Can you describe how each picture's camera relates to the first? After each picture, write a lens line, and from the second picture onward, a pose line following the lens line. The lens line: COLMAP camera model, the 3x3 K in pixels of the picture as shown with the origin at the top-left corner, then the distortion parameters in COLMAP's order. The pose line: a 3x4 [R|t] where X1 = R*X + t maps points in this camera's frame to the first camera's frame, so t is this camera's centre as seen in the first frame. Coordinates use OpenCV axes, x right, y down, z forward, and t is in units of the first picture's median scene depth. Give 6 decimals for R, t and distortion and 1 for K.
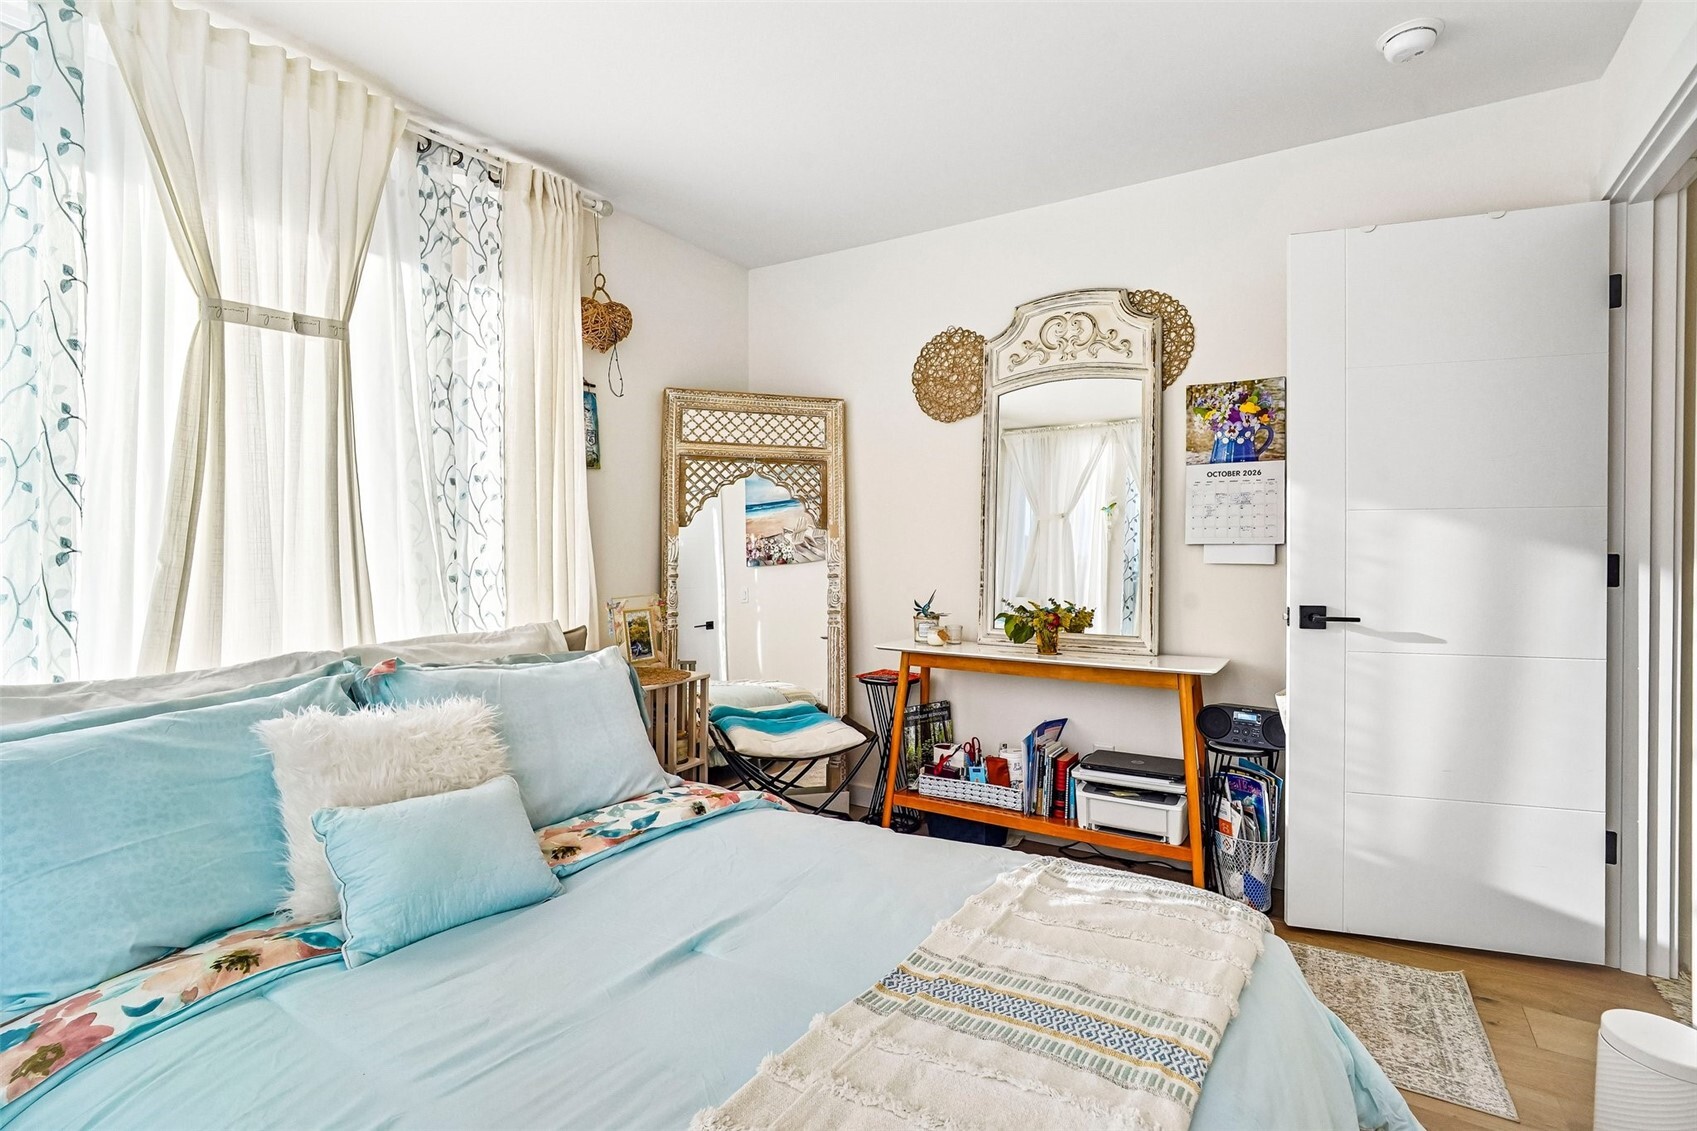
lens RADIAL K [[805.1, 0, 856.1], [0, 805.1, 552.2], [0, 0, 1]] dist [-0.012354, 0.004642]
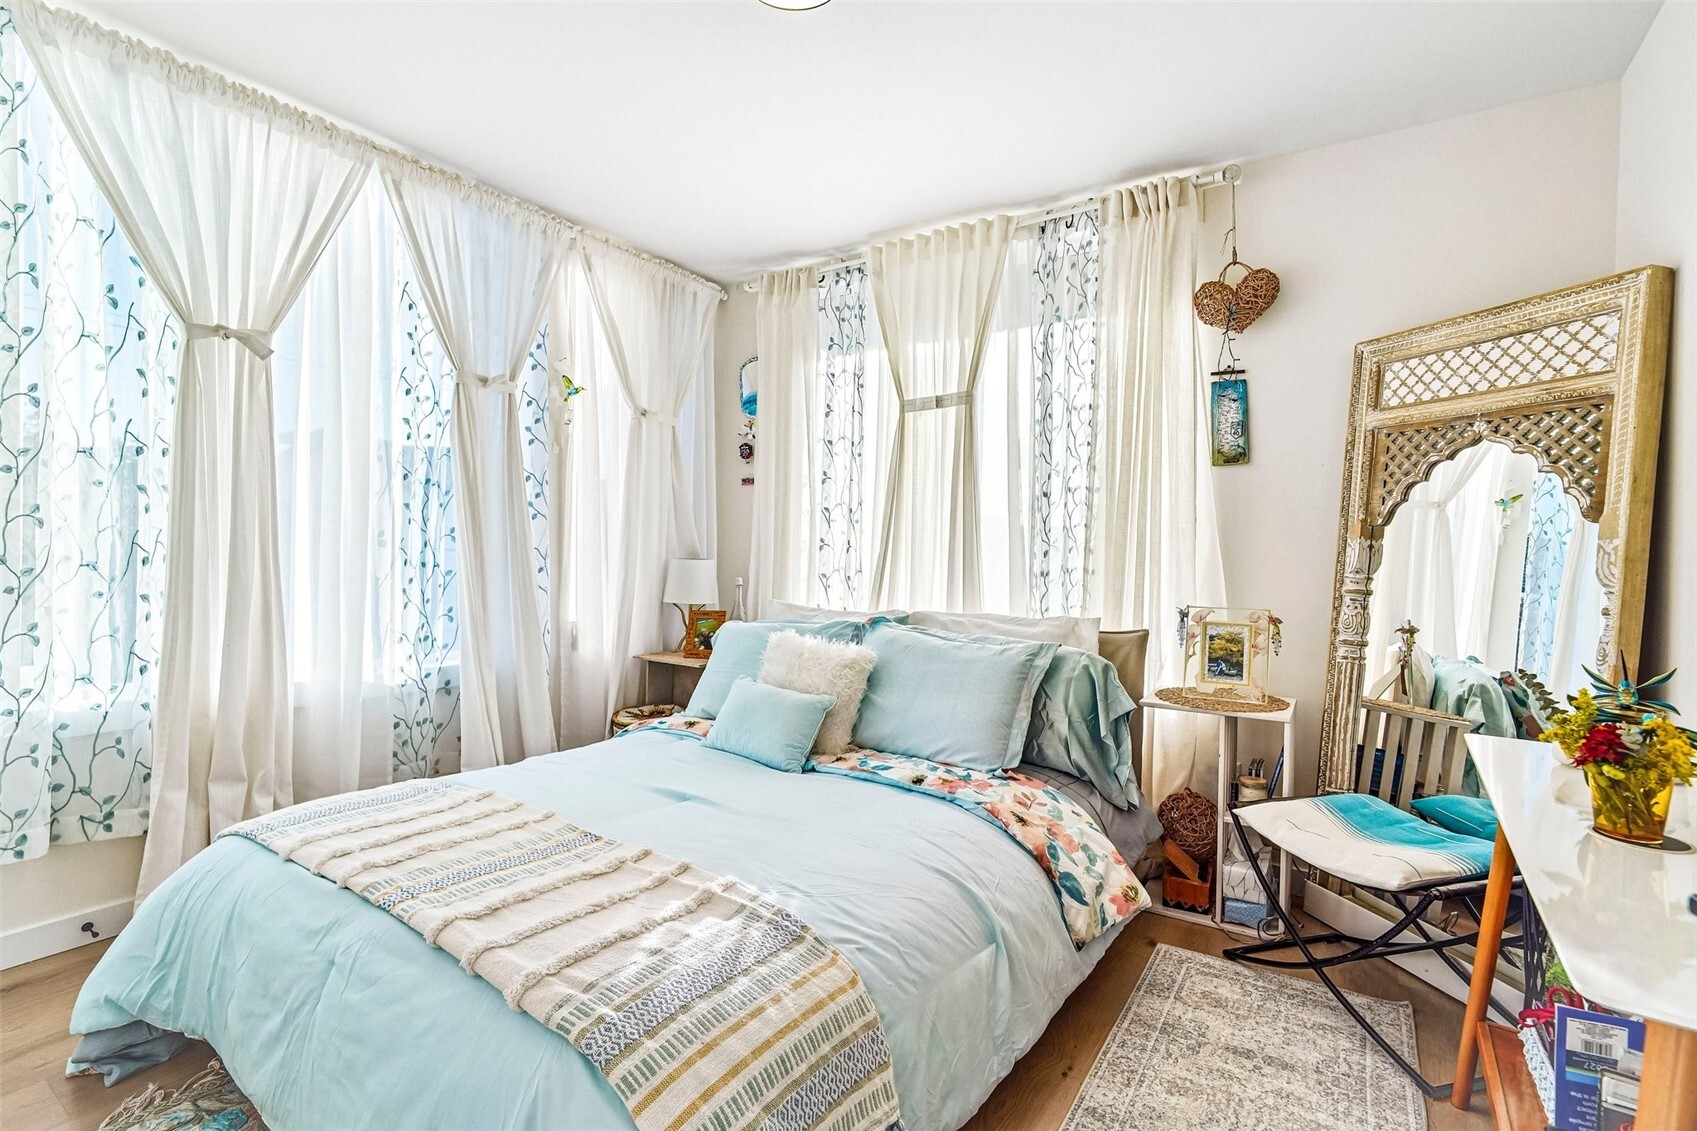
lens RADIAL K [[805.1, 0, 853.9], [0, 805.1, 564.4], [0, 0, 1]] dist [-0.012354, 0.004642]
pose [[-0.034163, 0.019788, -0.999220, 0.538975], [-0.026306, 0.999440, 0.020692, 0.000449], [0.999070, 0.026992, -0.033623, 0.555791]]
